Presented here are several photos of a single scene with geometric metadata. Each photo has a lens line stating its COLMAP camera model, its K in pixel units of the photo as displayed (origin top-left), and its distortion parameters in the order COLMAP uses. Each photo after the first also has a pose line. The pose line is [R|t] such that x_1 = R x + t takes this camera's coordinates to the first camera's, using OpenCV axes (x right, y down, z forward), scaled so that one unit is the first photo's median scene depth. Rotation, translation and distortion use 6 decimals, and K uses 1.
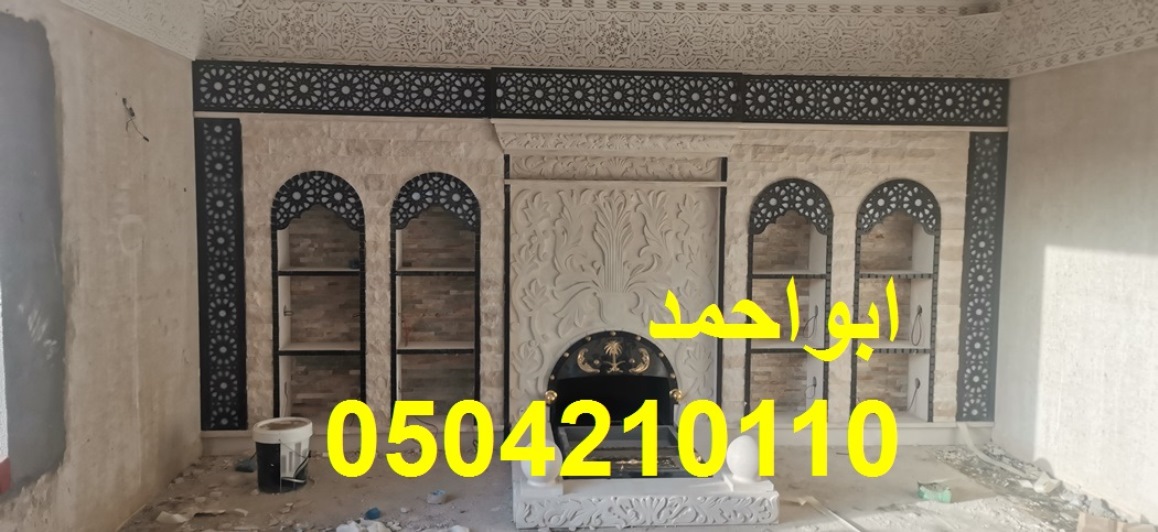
lens RADIAL K [[920.5, 0, 550.7], [0, 920.5, 247.2], [0, 0, 1]] dist [0.087473, -0.097873]
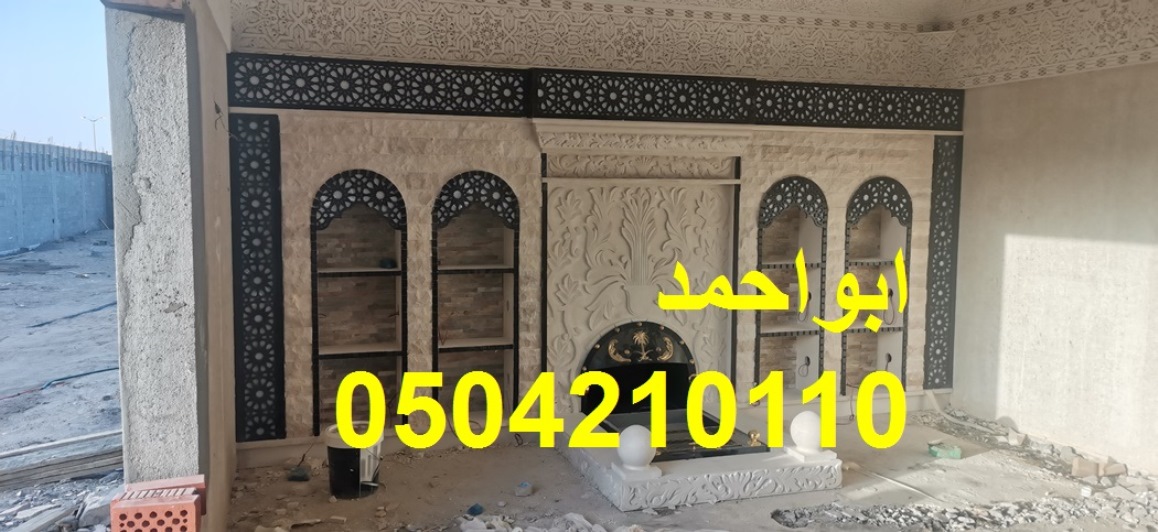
lens RADIAL K [[920.5, 0, 581.8], [0, 920.5, 249.5], [0, 0, 1]] dist [0.087473, -0.097873]
pose [[0.971860, -0.019595, 0.234744, -0.249771], [0.017285, 0.999780, 0.011893, -0.005240], [-0.234925, -0.007500, 0.971985, -0.005668]]
